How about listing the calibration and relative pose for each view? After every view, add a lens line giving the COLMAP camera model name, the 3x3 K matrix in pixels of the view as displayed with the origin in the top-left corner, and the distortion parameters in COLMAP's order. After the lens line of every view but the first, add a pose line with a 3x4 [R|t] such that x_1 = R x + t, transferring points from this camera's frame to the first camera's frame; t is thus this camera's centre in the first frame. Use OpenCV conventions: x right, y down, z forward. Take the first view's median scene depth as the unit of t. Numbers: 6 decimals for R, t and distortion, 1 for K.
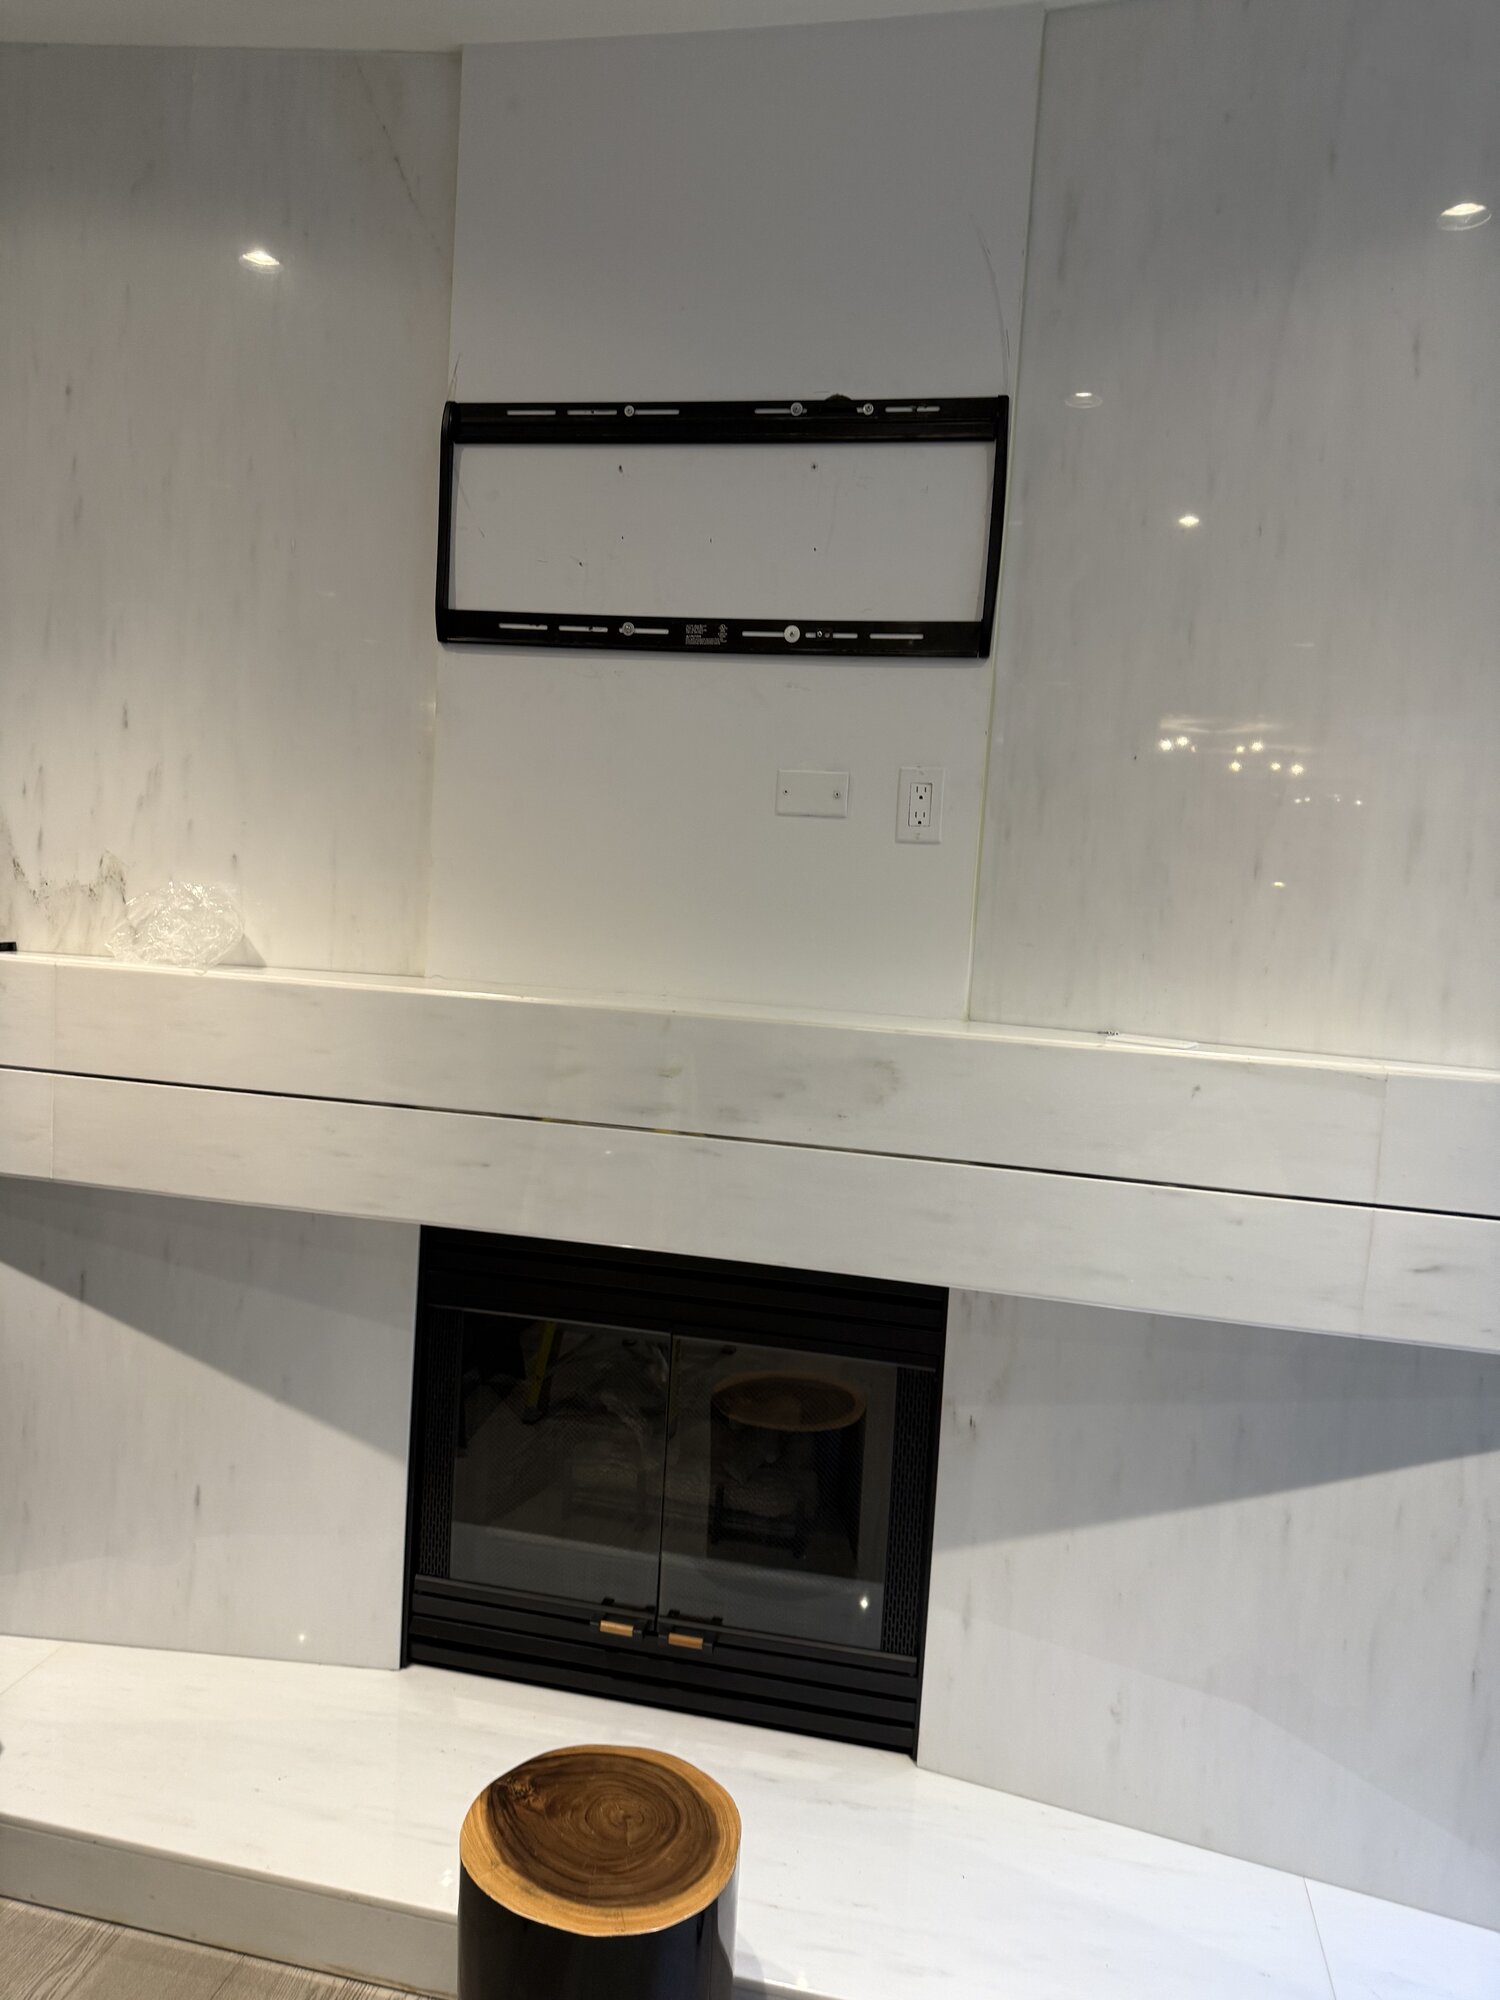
lens RADIAL K [[1437.1, 0, 718.6], [0, 1437.1, 978.3], [0, 0, 1]] dist [0.124651, -0.190220]
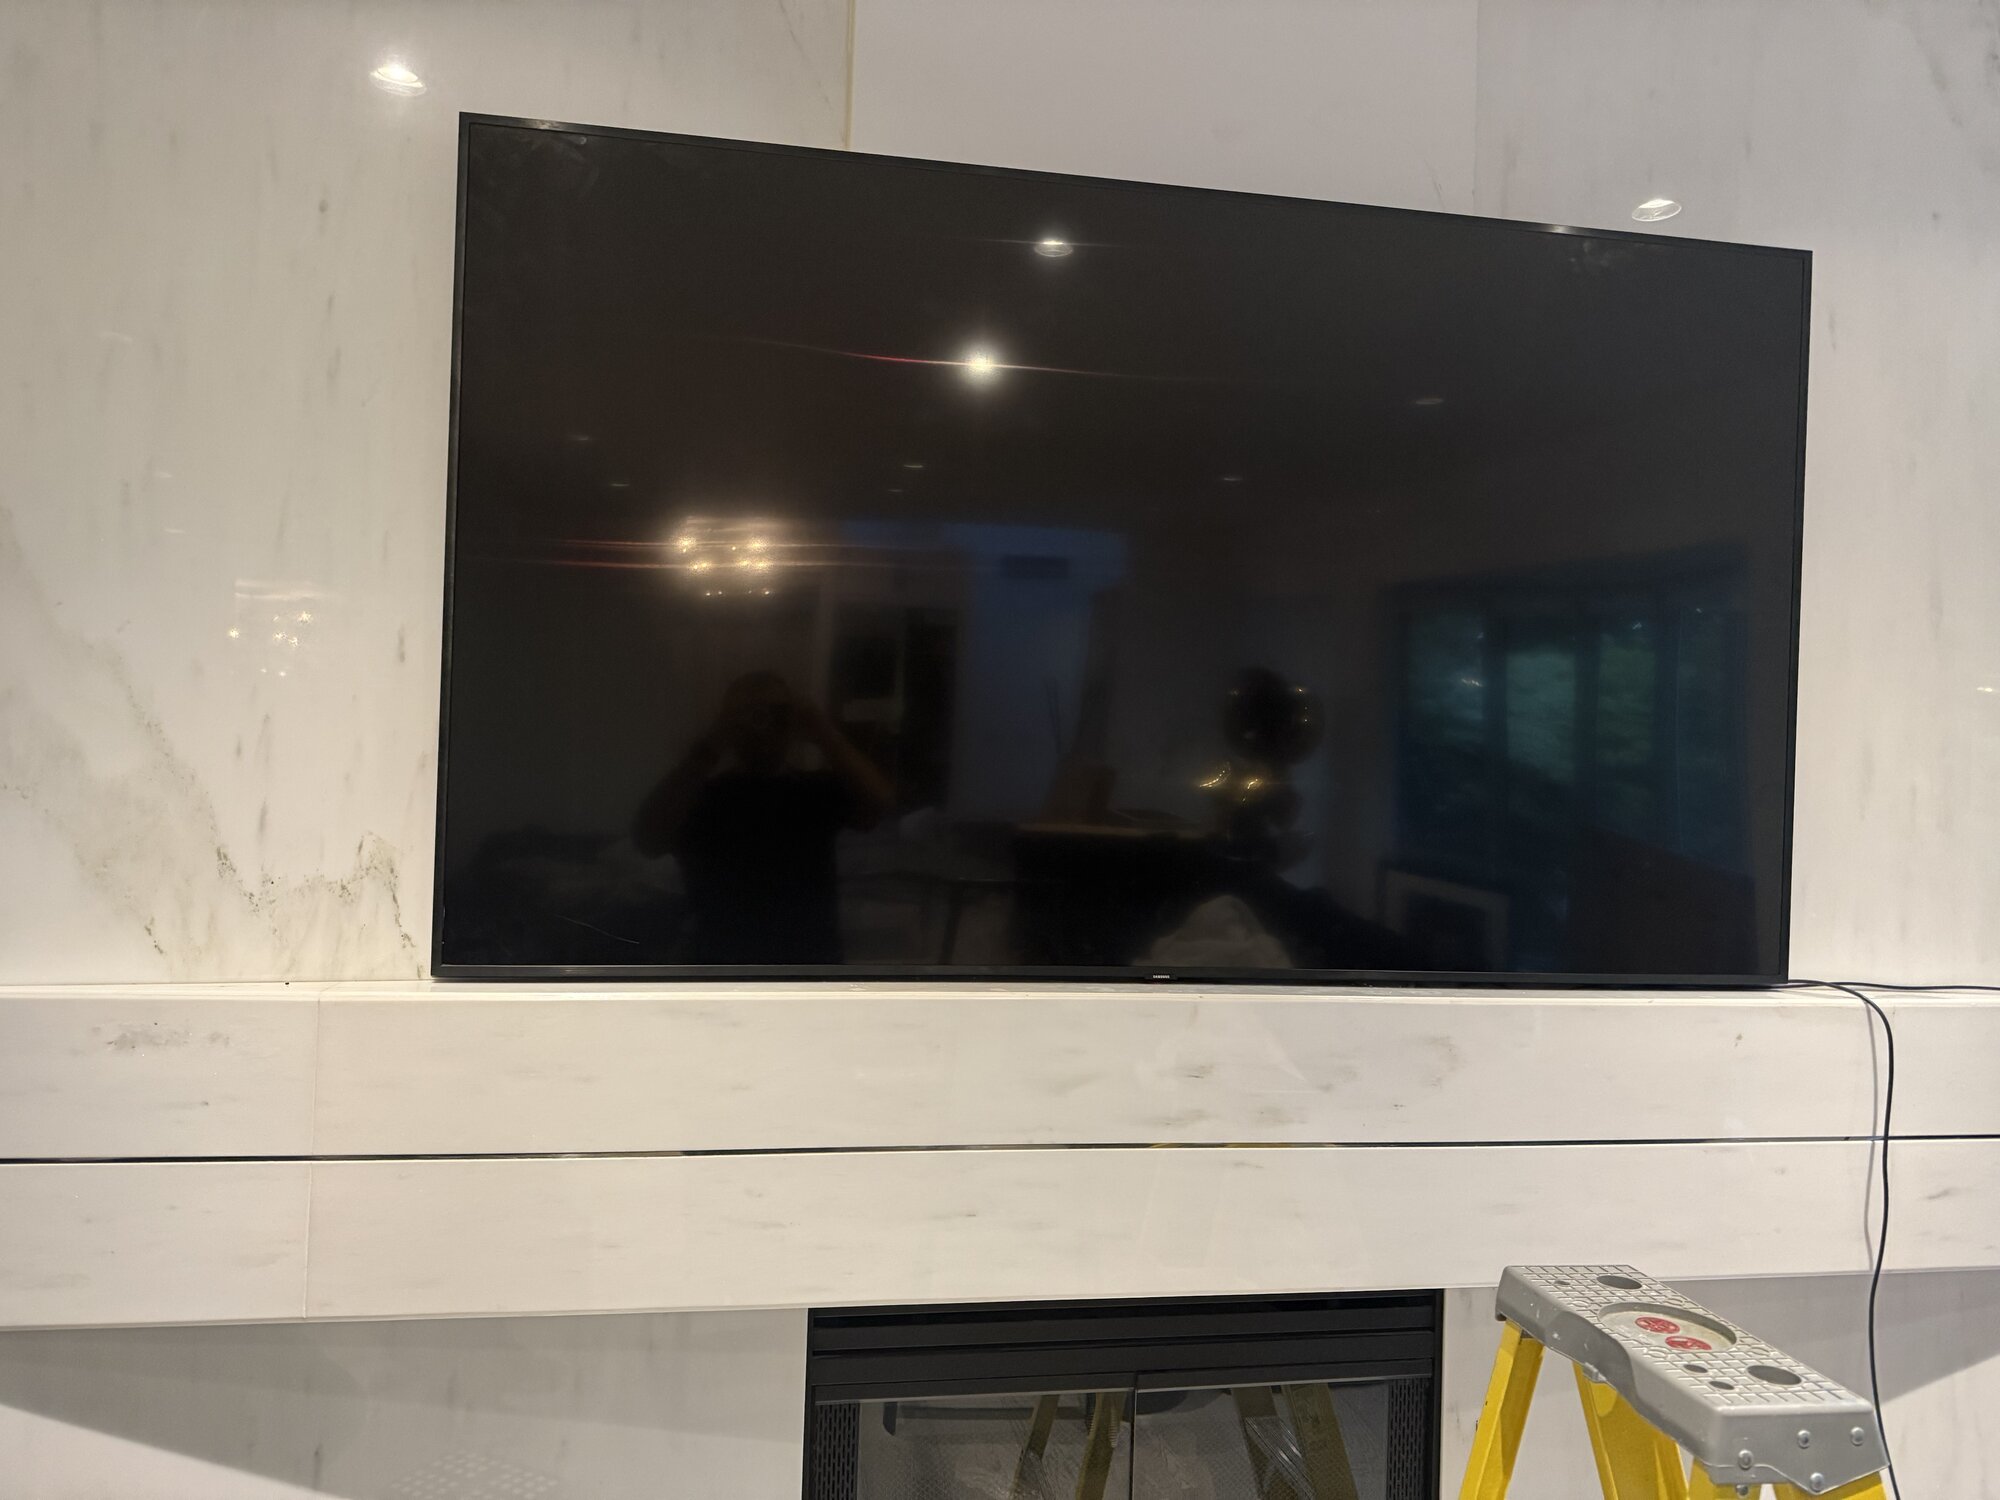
lens RADIAL K [[1485.7, 0, 999.7], [0, 1485.7, 766.9], [0, 0, 1]] dist [0.005589, 0.001819]
pose [[0.920829, -0.020900, 0.389406, -0.452234], [0.056425, 0.995195, -0.080014, -0.046606], [-0.385863, 0.095652, 0.917584, 0.226492]]
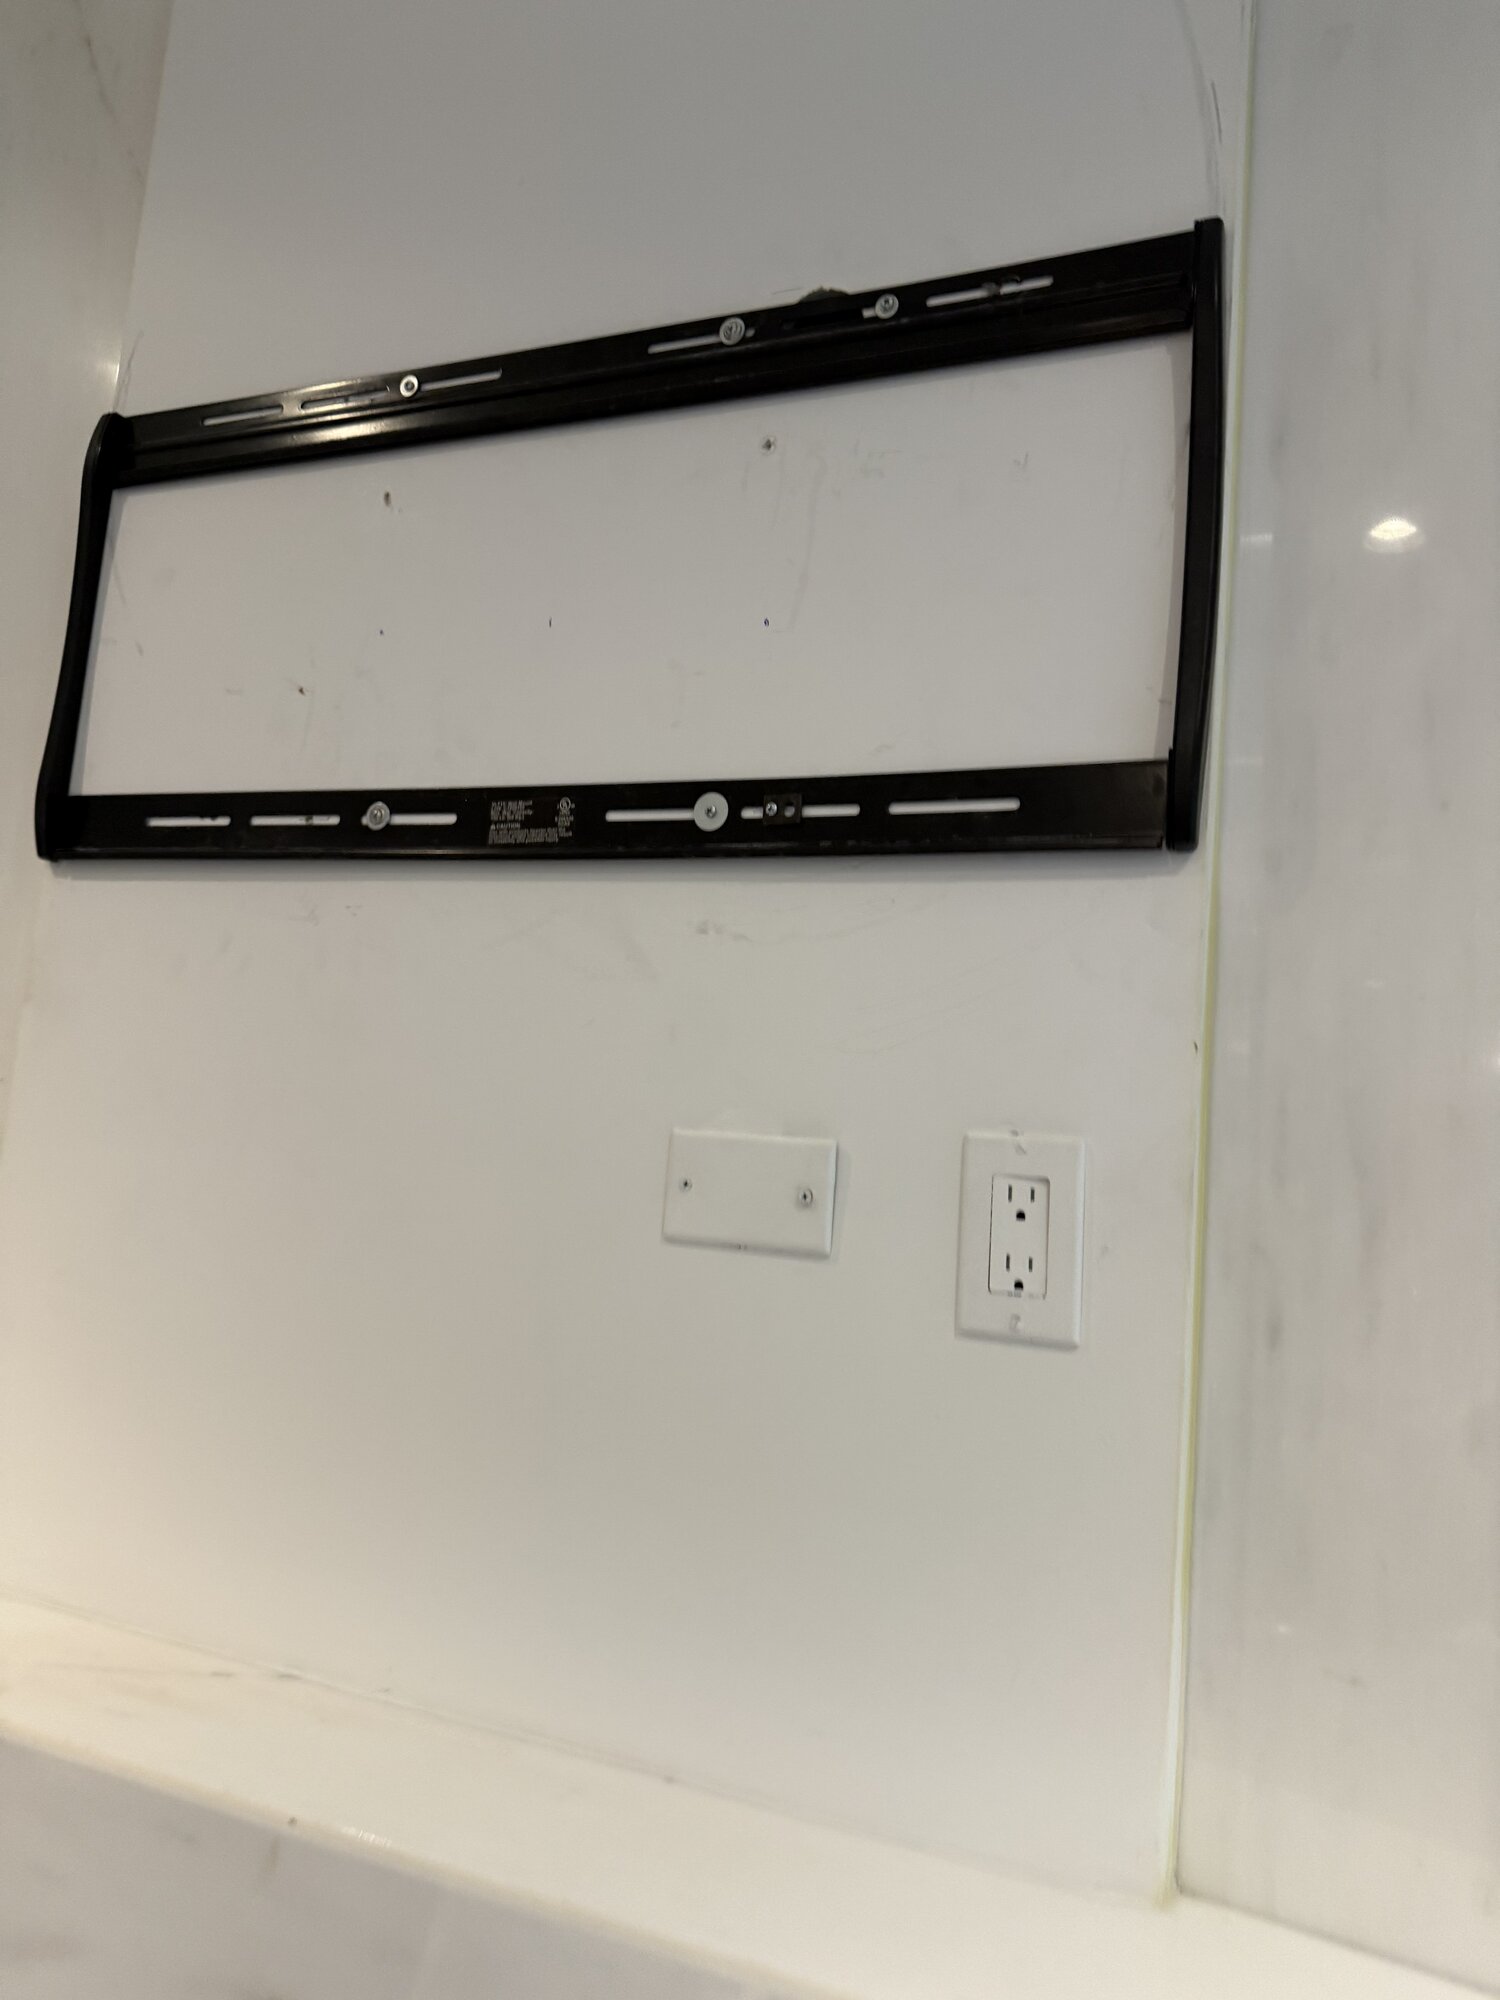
lens RADIAL K [[1437.1, 0, 718.6], [0, 1437.1, 978.3], [0, 0, 1]] dist [0.124651, -0.190220]
pose [[0.981952, -0.000522, -0.189131, 0.131353], [-0.040500, 0.976219, -0.212969, -0.100132], [0.184745, 0.216785, 0.958579, 0.602295]]
